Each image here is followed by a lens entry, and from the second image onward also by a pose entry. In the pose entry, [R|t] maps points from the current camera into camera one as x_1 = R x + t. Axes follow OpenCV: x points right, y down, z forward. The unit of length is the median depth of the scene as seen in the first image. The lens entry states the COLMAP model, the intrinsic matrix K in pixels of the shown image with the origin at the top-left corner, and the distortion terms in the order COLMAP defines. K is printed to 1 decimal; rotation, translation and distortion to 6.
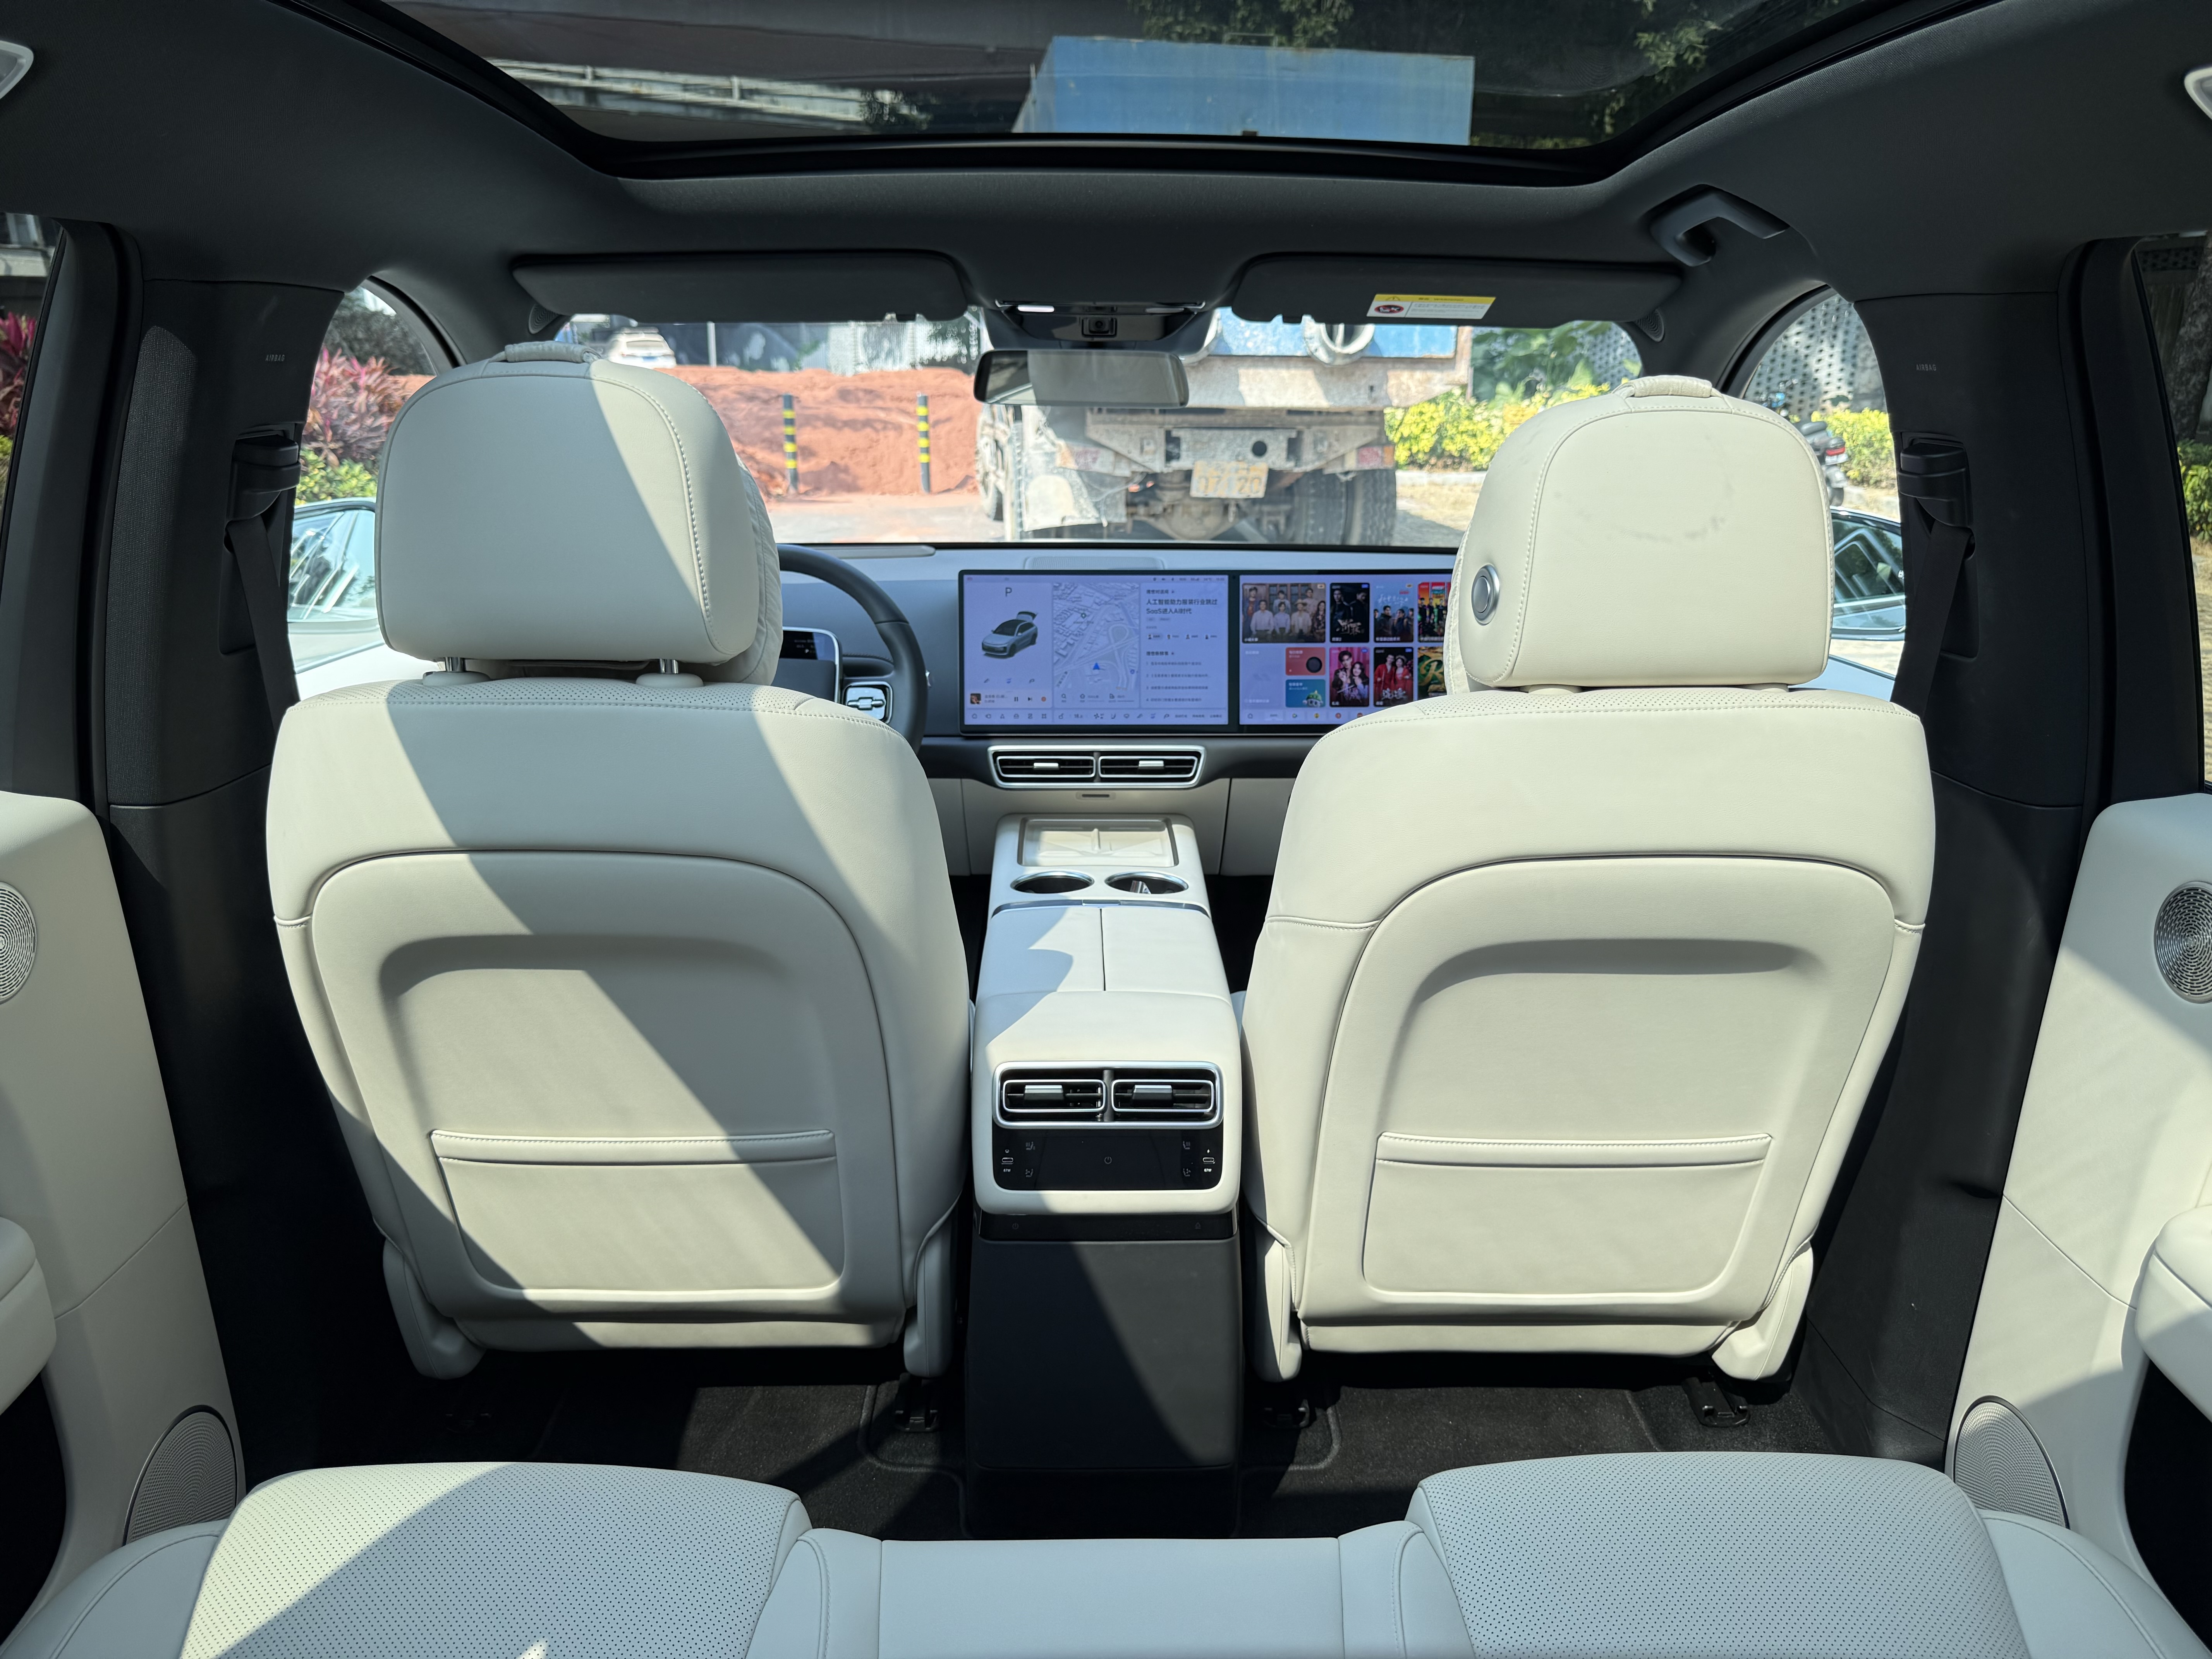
lens RADIAL K [[1531.4, 0, 1107.2], [0, 1531.4, 852.4], [0, 0, 1]] dist [0.076098, -0.001356]
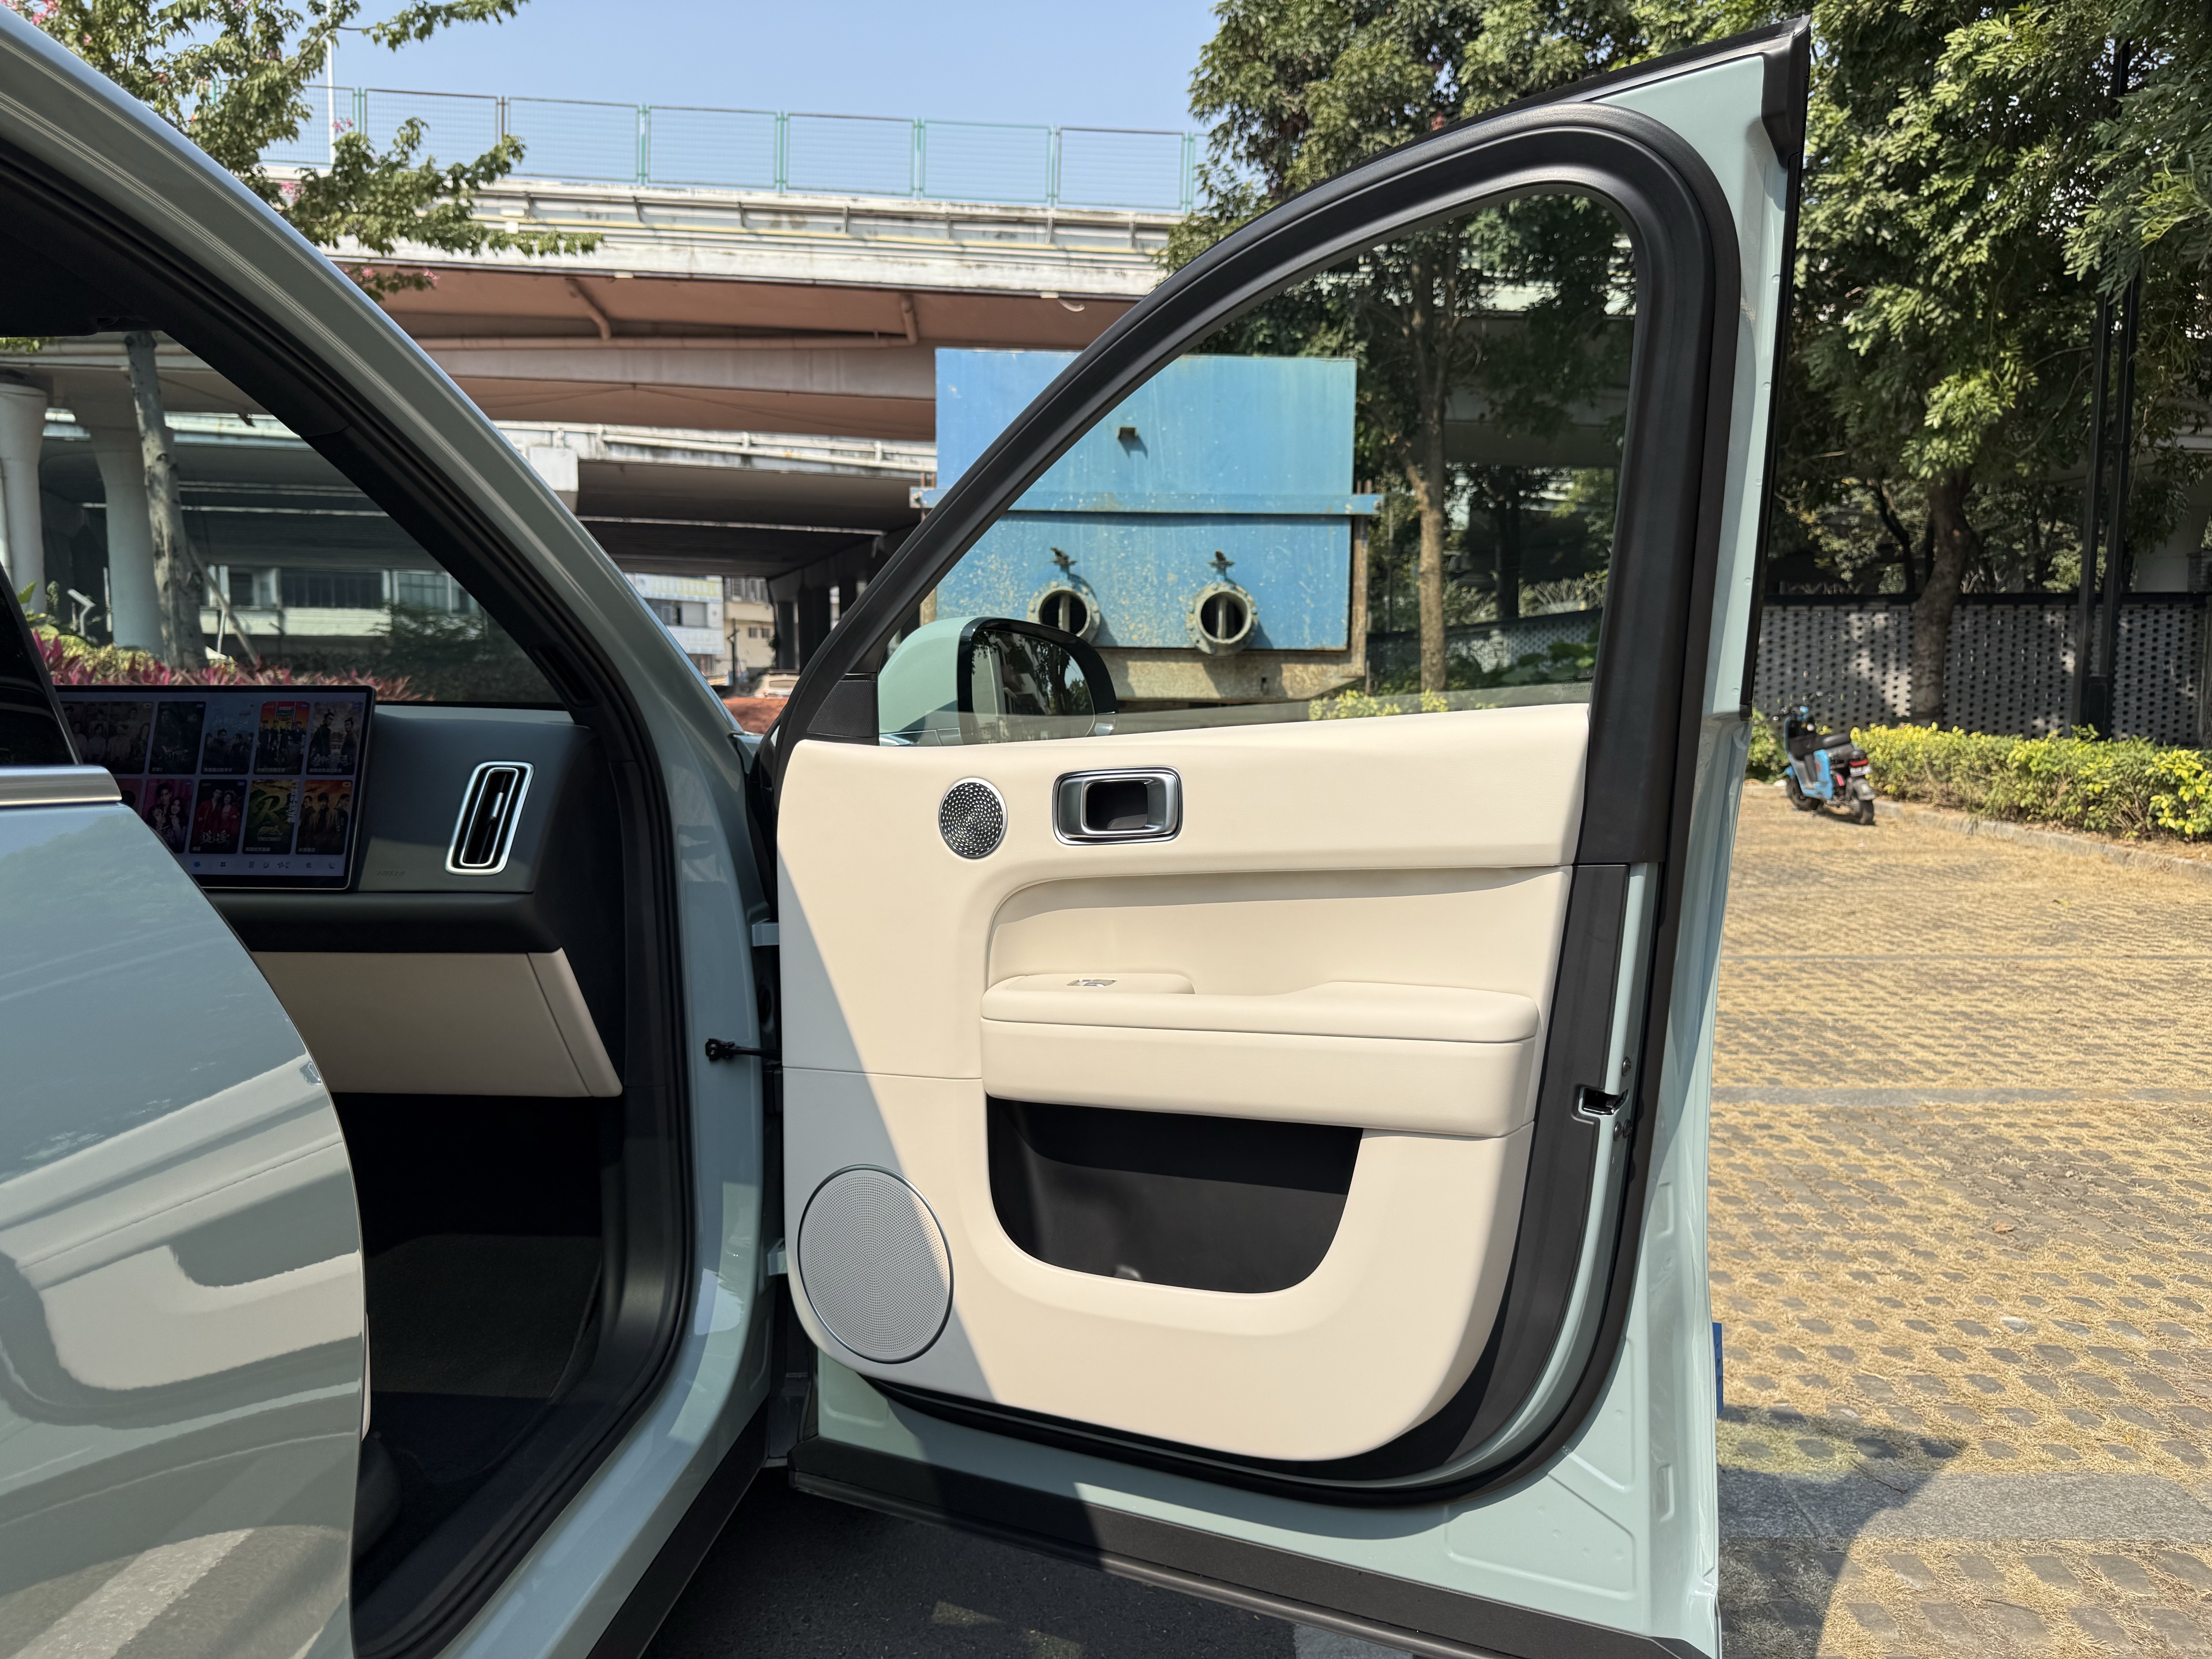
lens RADIAL K [[1537.7, 0, 1115.4], [0, 1537.7, 812.8], [0, 0, 1]] dist [0.218858, -0.394271]
pose [[0.995752, 0.002879, -0.092026, 0.719698], [-0.024455, 0.971878, -0.234210, 0.062971], [0.088764, 0.235466, 0.967821, 0.255097]]
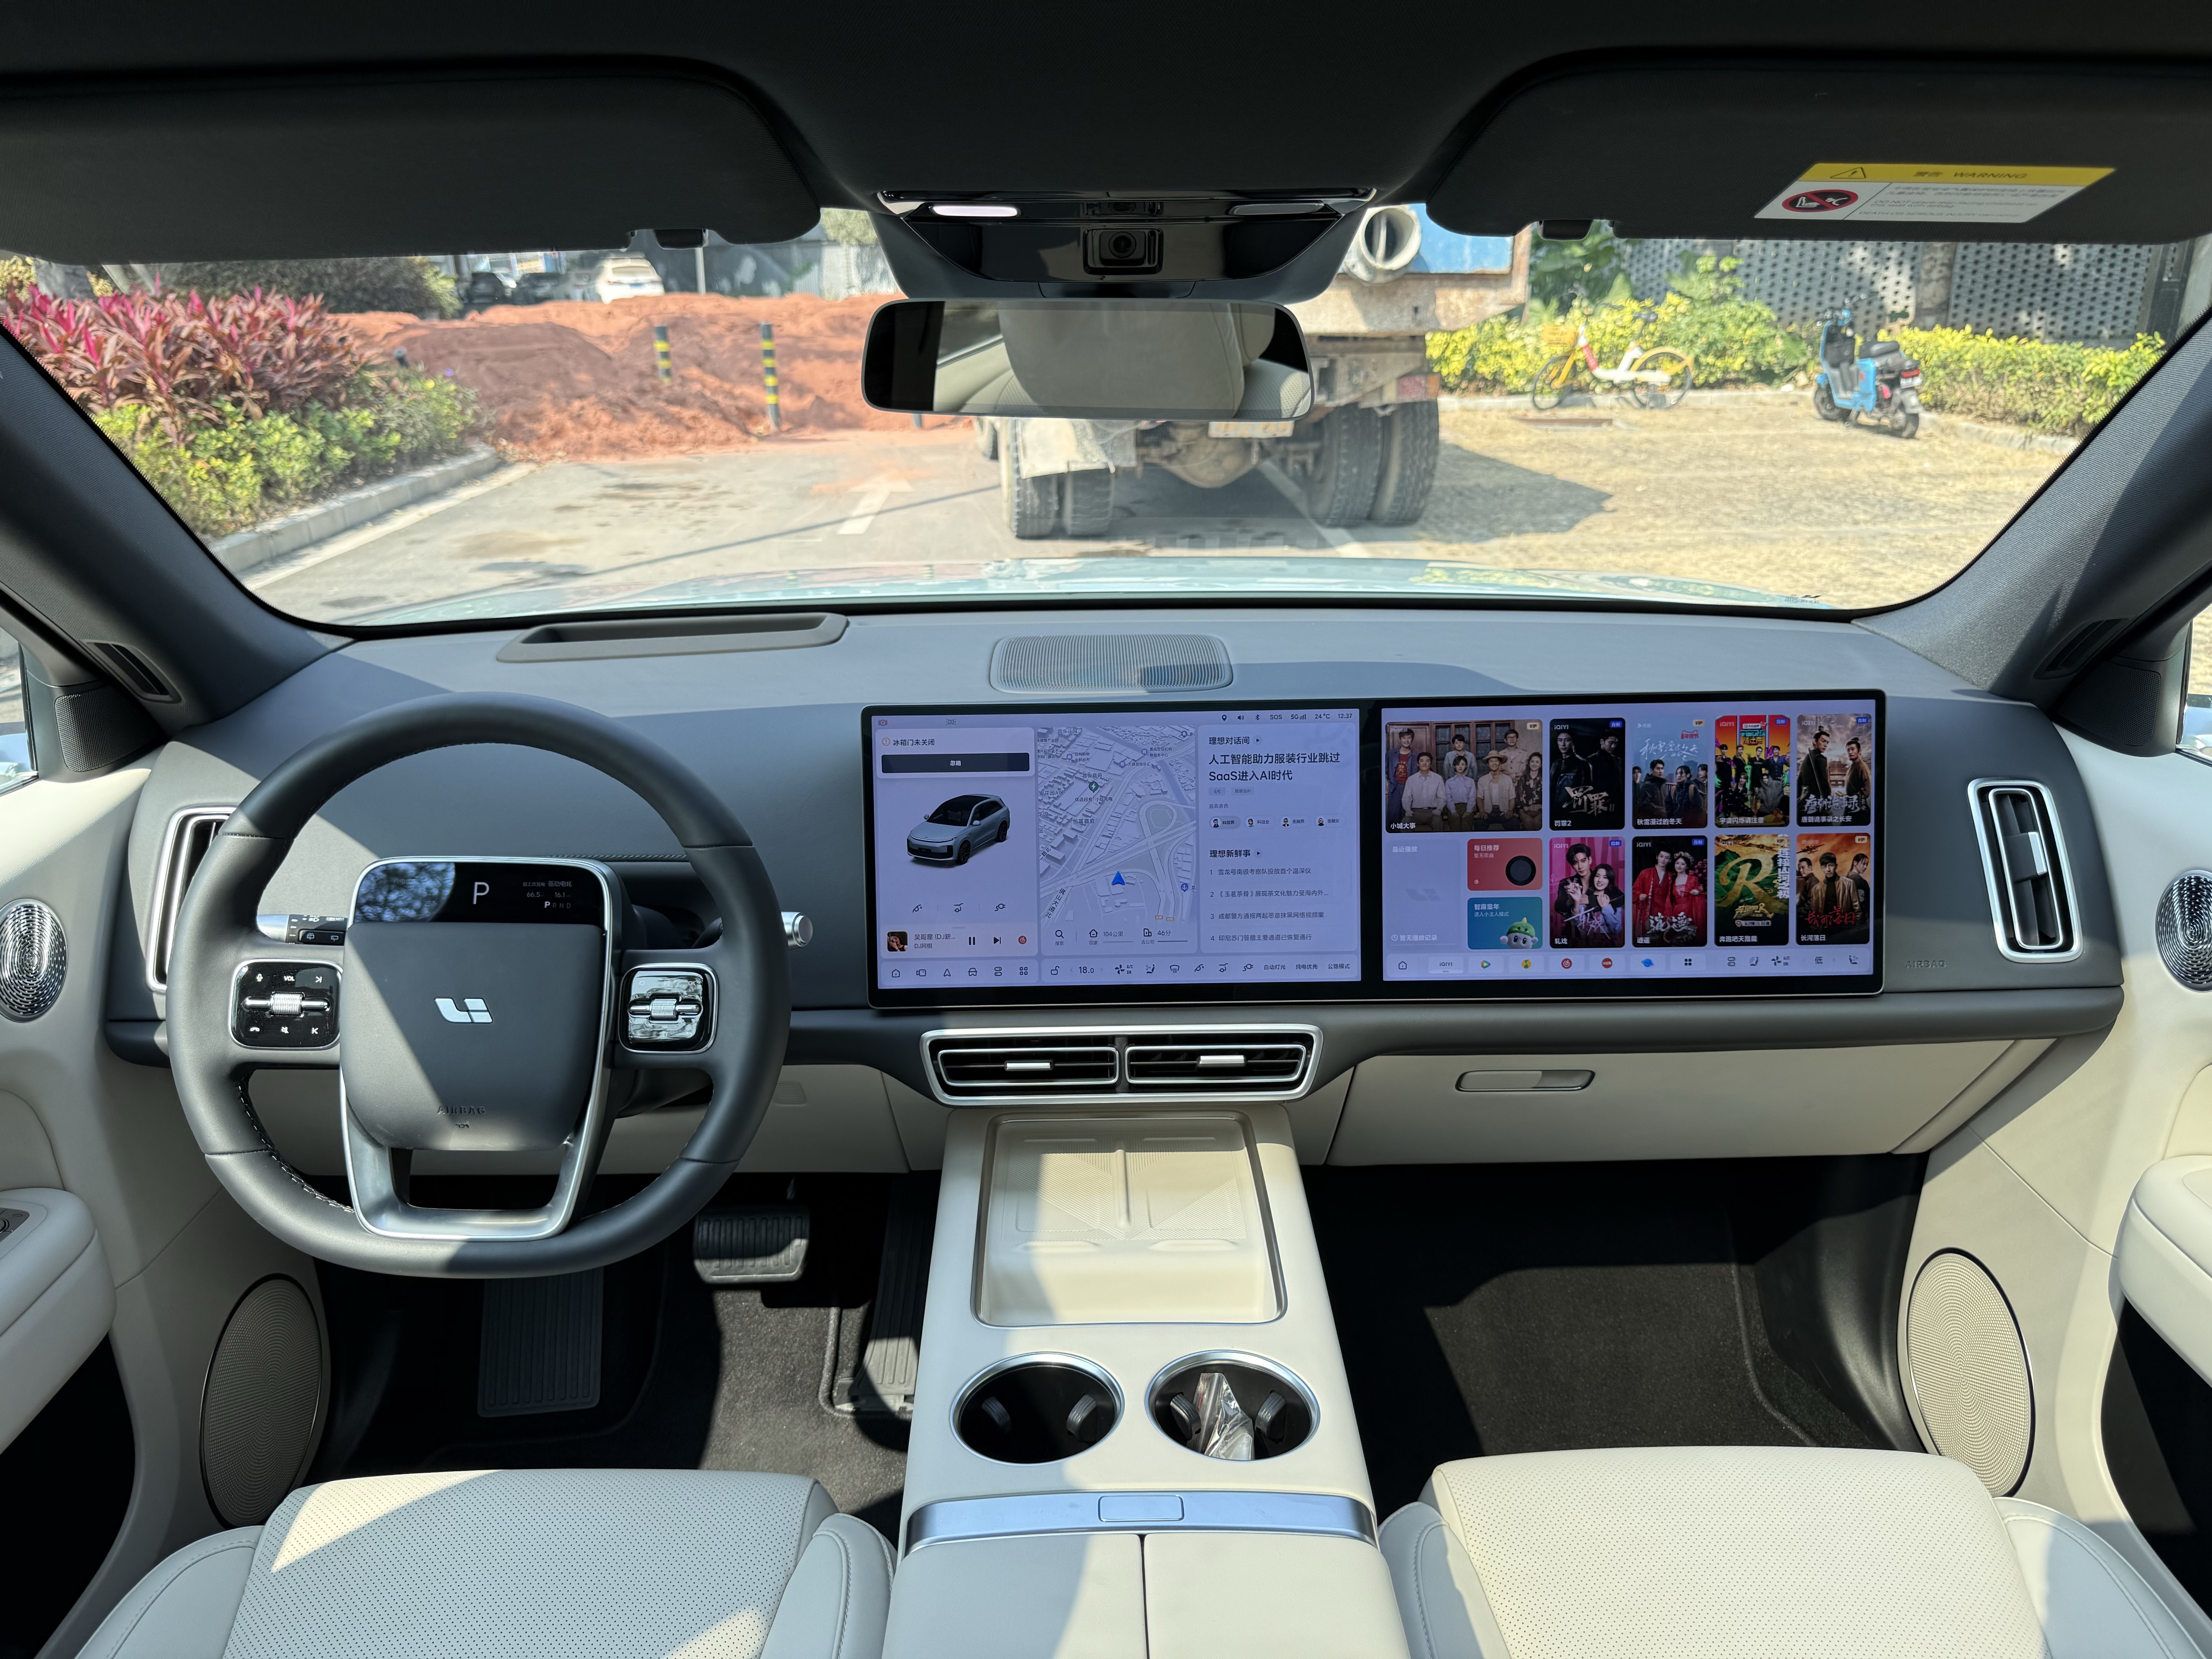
lens RADIAL K [[1544.1, 0, 1105.7], [0, 1544.1, 836.4], [0, 0, 1]] dist [0.102946, -0.152915]
pose [[0.999889, -0.012911, -0.007414, -0.007275], [0.013162, 0.999304, 0.034907, -0.155333], [0.006958, -0.035000, 0.999363, 0.451942]]
